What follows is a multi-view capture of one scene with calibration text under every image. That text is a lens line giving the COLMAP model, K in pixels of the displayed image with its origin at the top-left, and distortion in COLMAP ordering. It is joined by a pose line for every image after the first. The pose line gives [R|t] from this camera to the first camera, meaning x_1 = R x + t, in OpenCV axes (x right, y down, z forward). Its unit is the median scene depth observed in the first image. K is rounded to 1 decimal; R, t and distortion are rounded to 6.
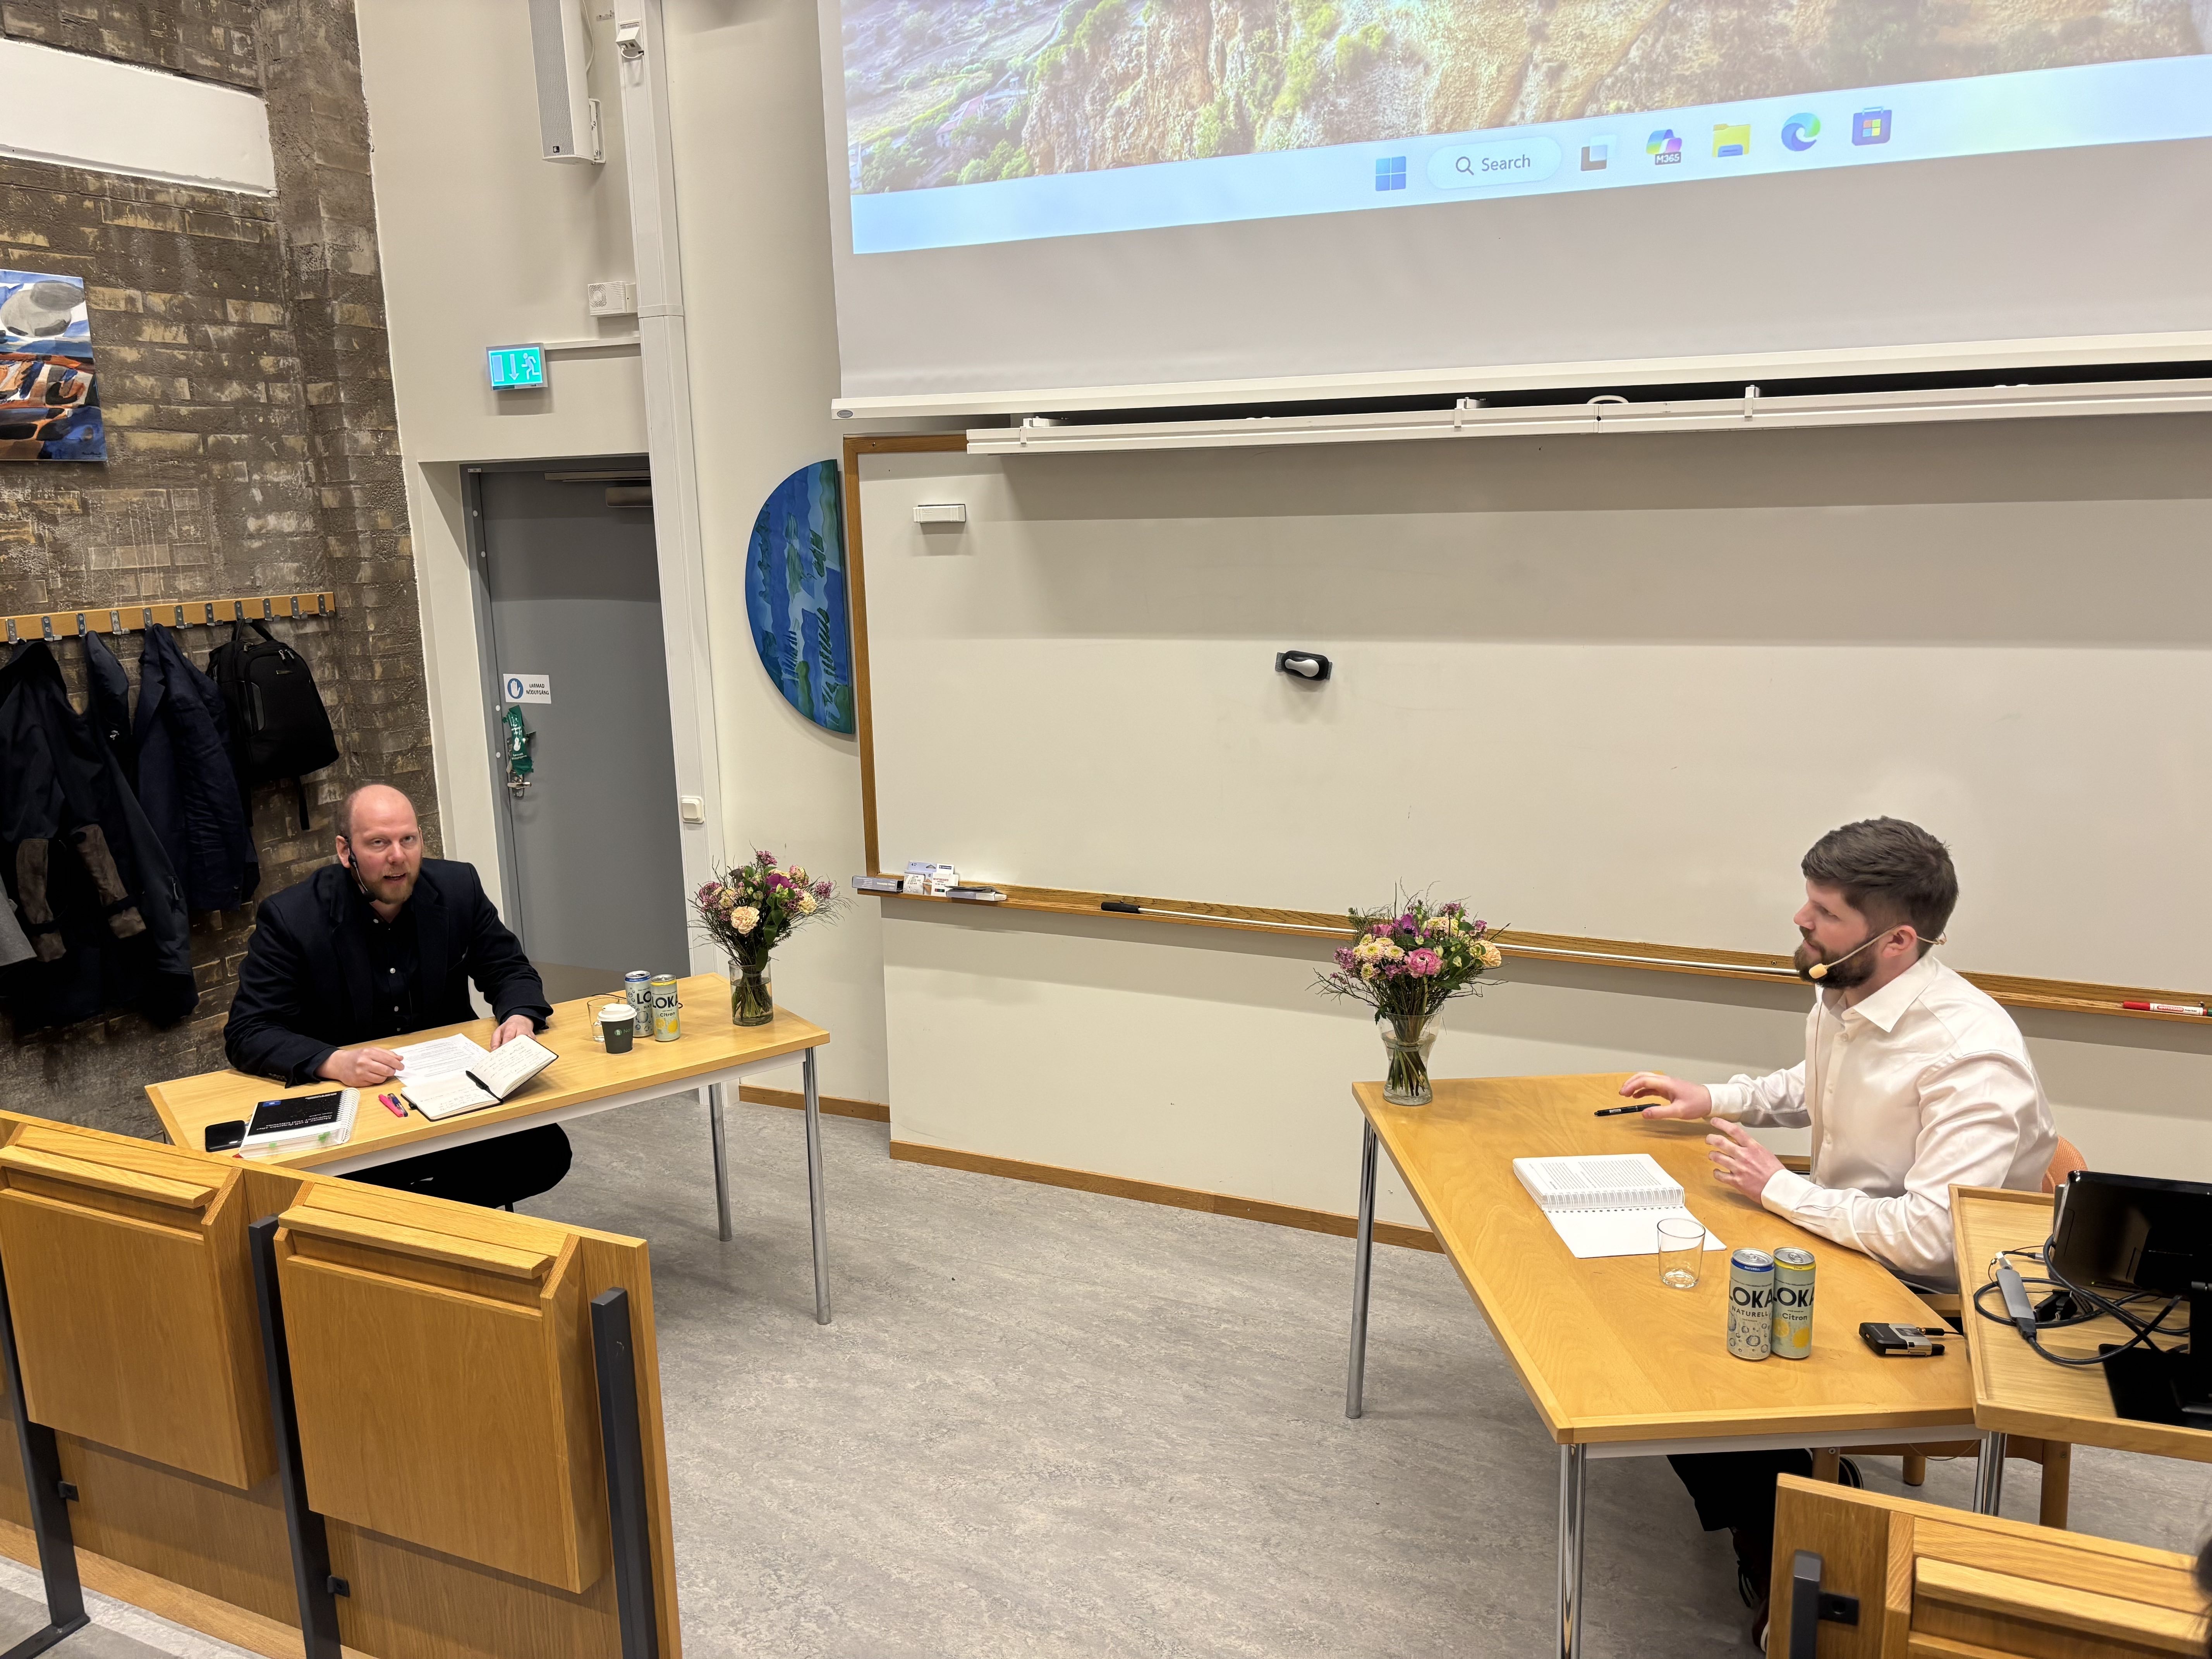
lens RADIAL K [[1637.3, 0, 1104.8], [0, 1637.3, 833.4], [0, 0, 1]] dist [0.082303, -0.095528]
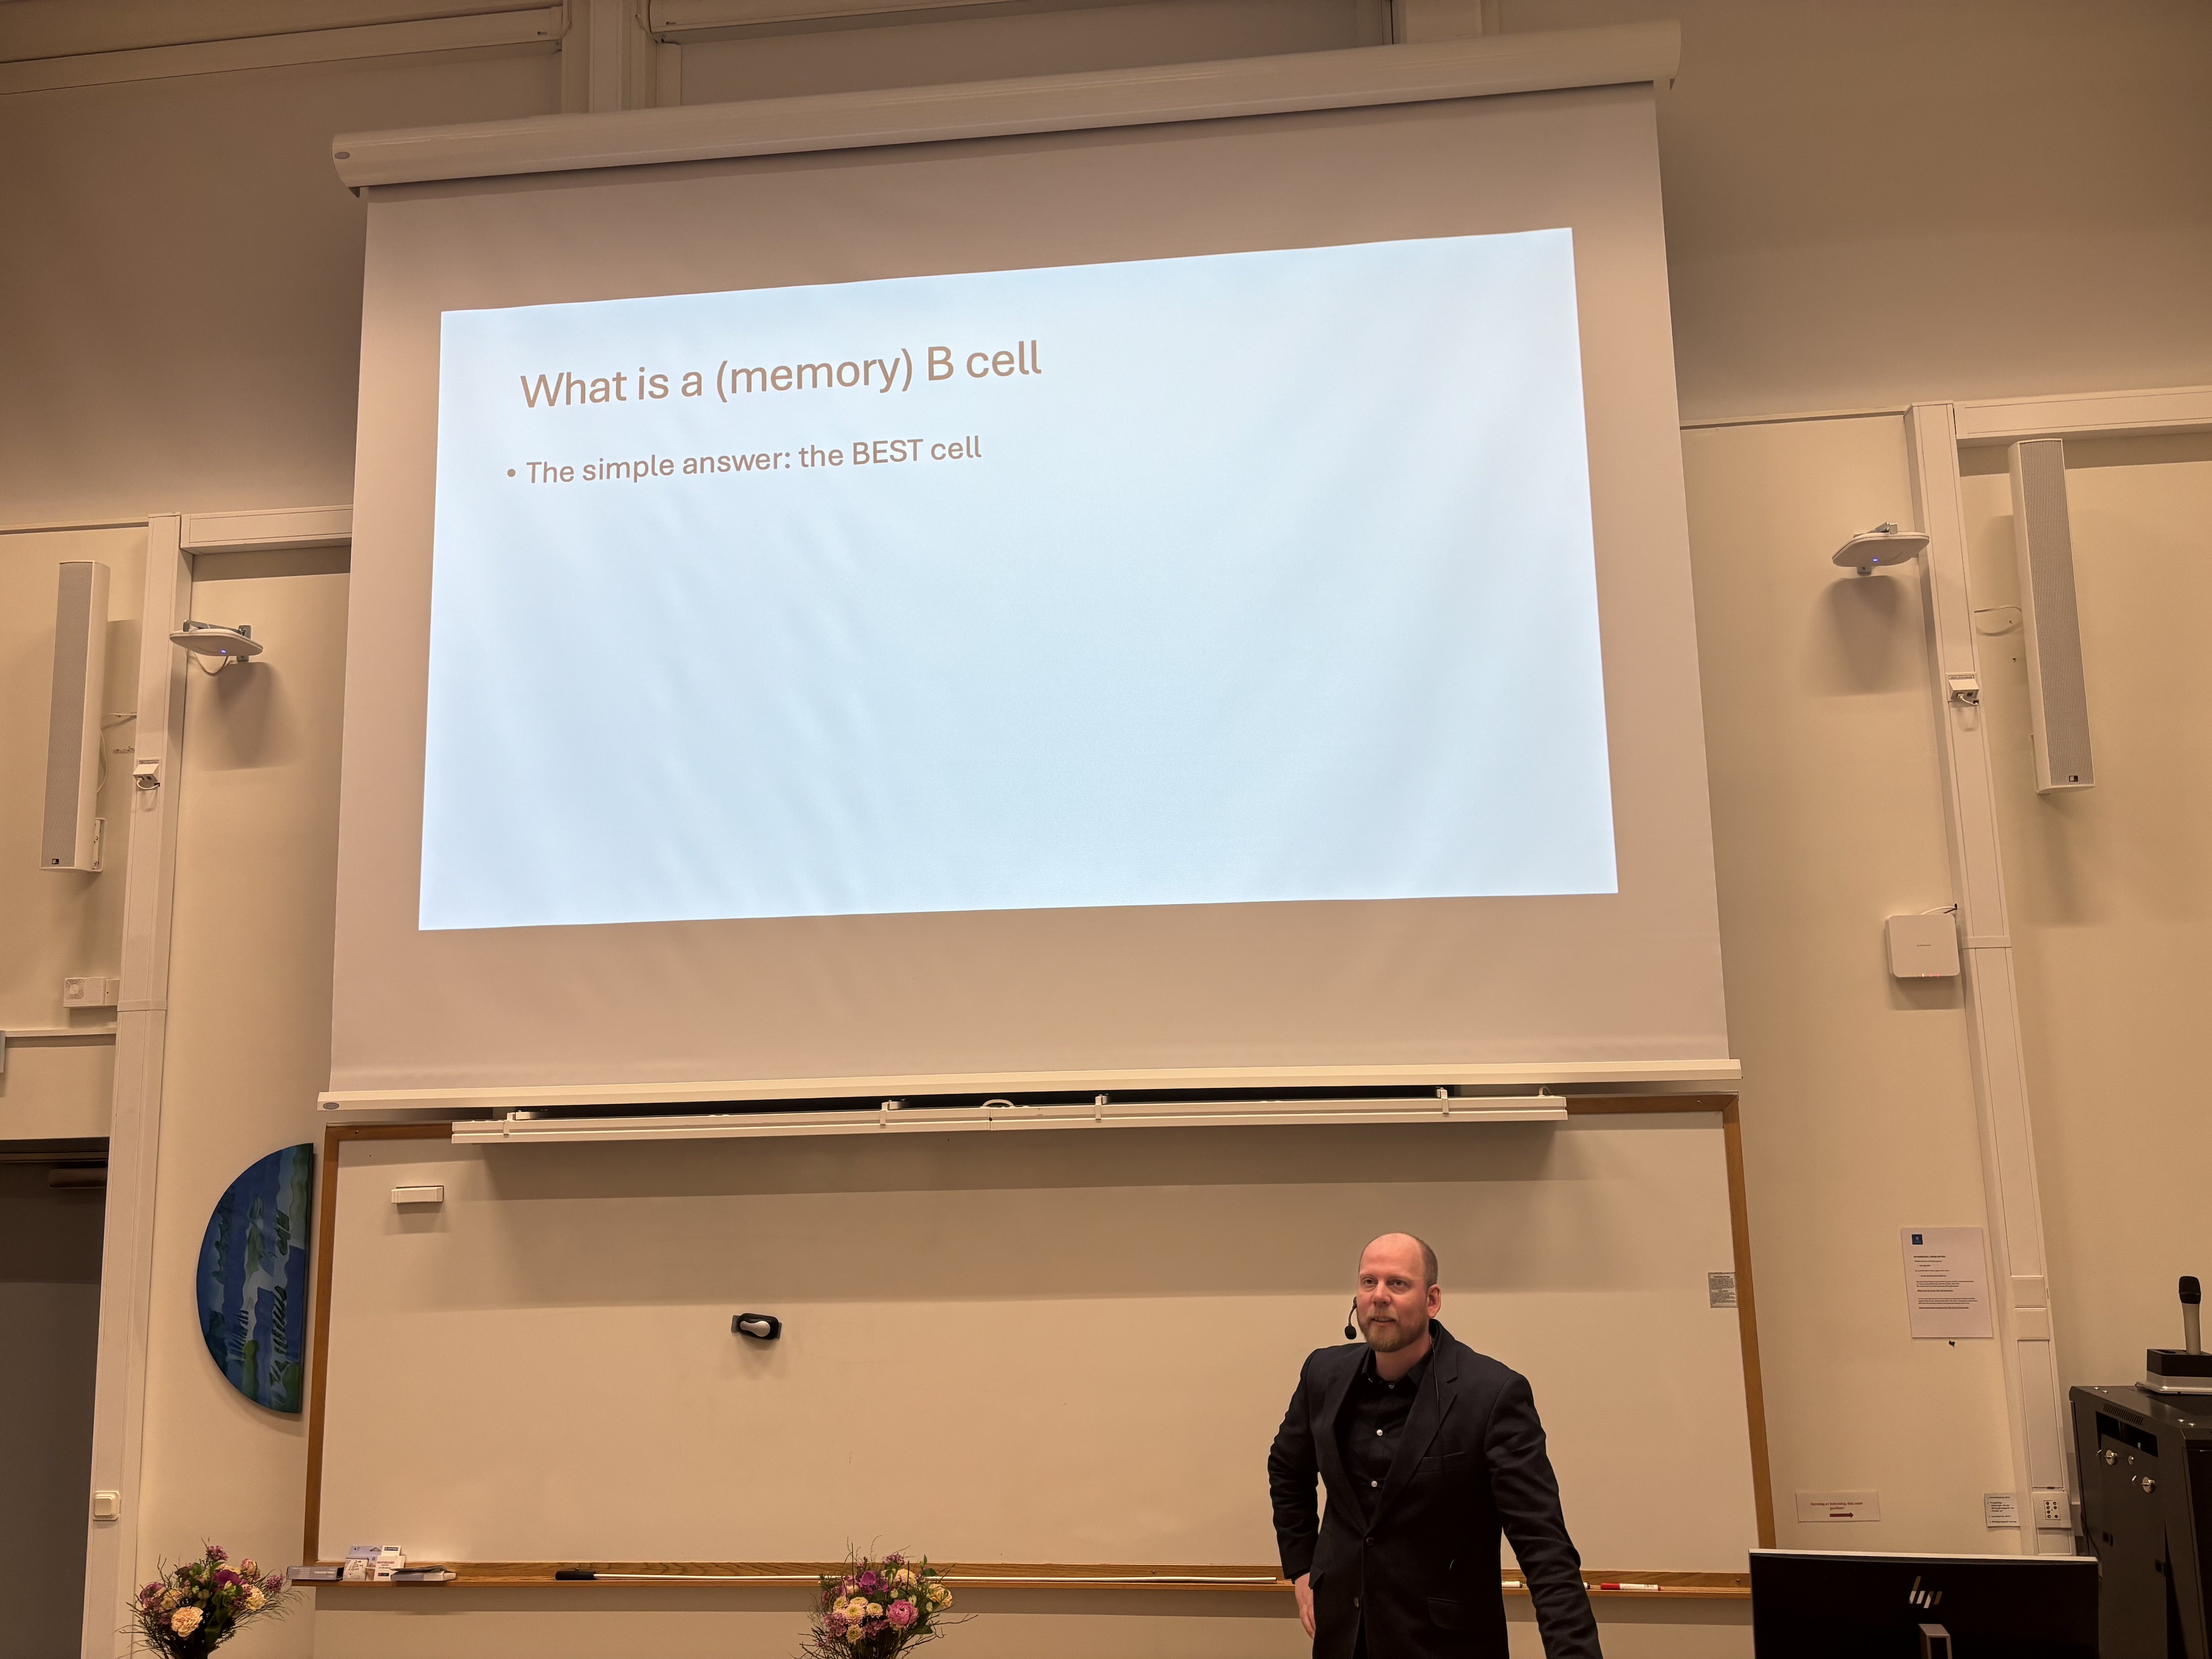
lens RADIAL K [[1637.3, 0, 1104.8], [0, 1637.3, 833.4], [0, 0, 1]] dist [0.082303, -0.095528]
pose [[0.947234, 0.050517, 0.316537, -0.028228], [0.065773, 0.935858, -0.346184, -0.007635], [-0.313722, 0.348737, 0.883154, -0.194779]]
